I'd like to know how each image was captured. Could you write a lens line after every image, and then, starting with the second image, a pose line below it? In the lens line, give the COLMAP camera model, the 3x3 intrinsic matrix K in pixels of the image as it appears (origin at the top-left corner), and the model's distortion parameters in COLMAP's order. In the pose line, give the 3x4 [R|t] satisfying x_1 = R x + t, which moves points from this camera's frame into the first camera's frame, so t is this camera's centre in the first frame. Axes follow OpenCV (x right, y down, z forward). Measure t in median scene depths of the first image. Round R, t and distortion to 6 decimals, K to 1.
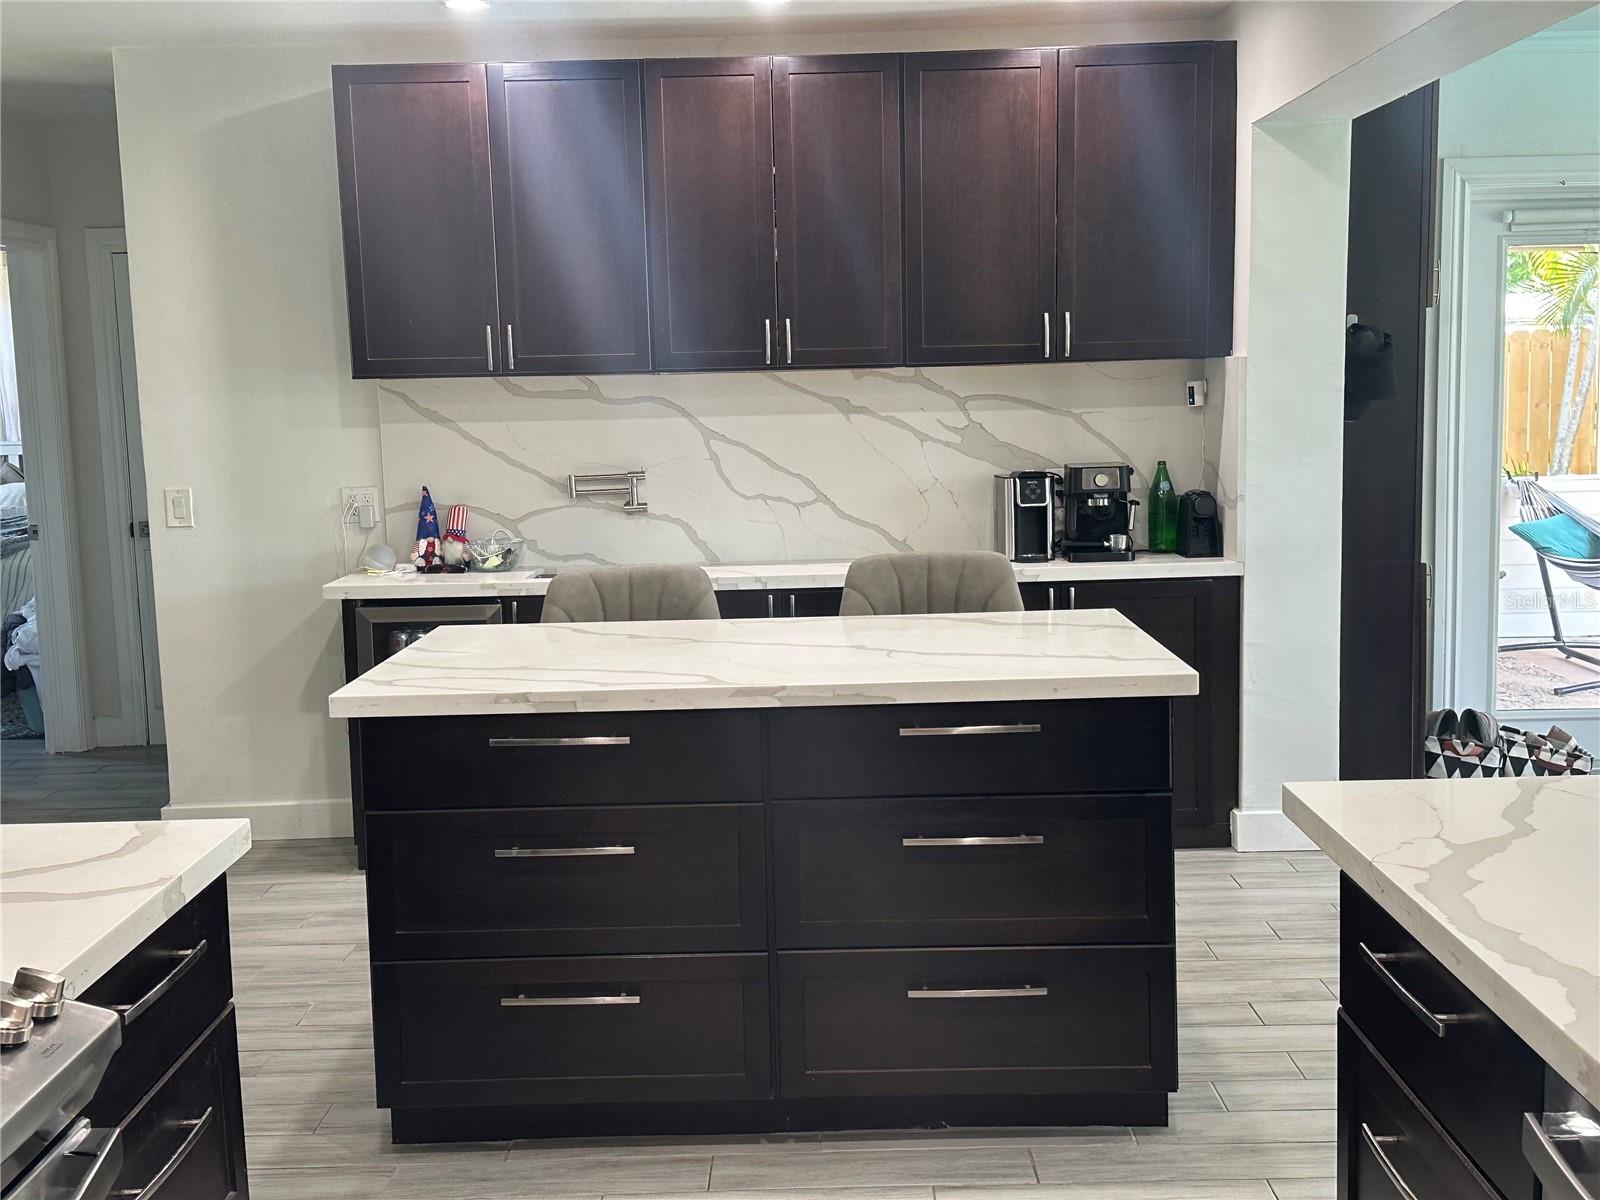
lens RADIAL K [[1437.8, 0, 799.6], [0, 1437.8, 542.4], [0, 0, 1]] dist [0.153512, 0.000941]
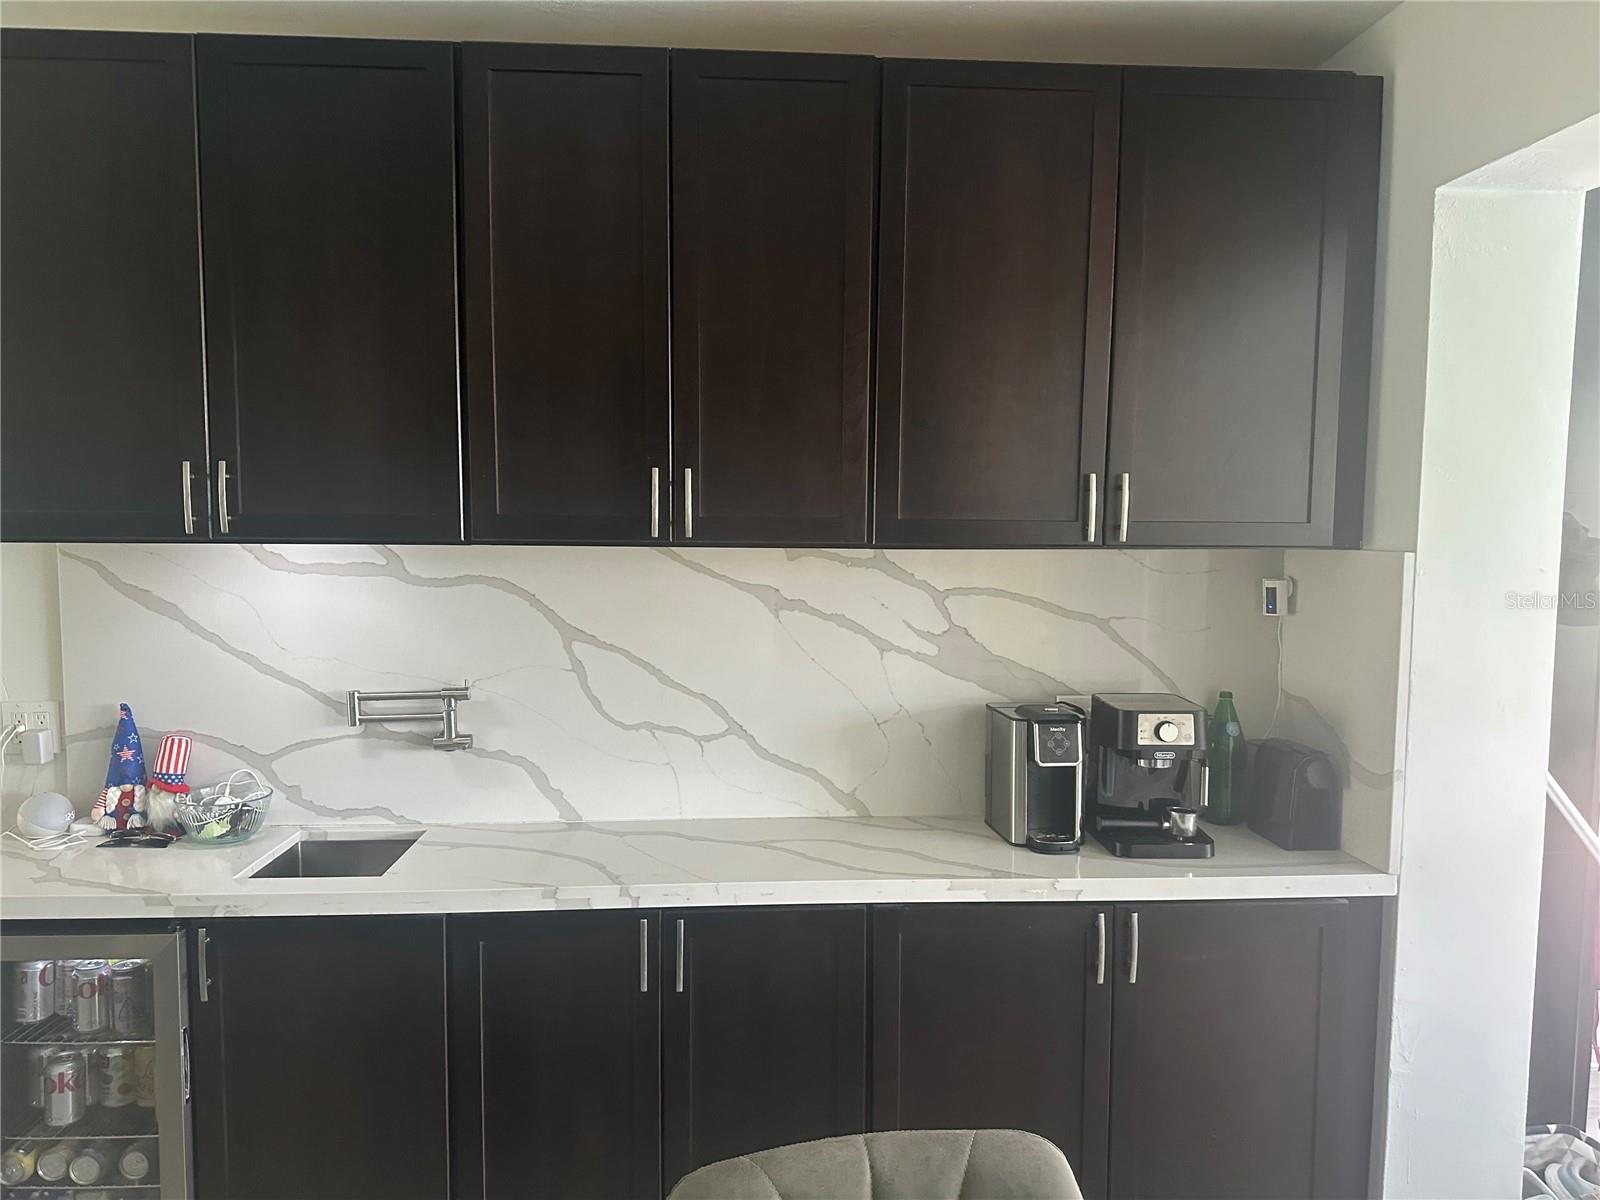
lens RADIAL K [[1126.1, 0, 799.7], [0, 1126.1, 610.2], [0, 0, 1]] dist [0.133834, -0.162193]
pose [[0.997158, 0.026561, 0.070501, 0.006671], [-0.023642, 0.998841, -0.041920, -0.066476], [-0.071532, 0.040134, 0.996631, 0.461746]]
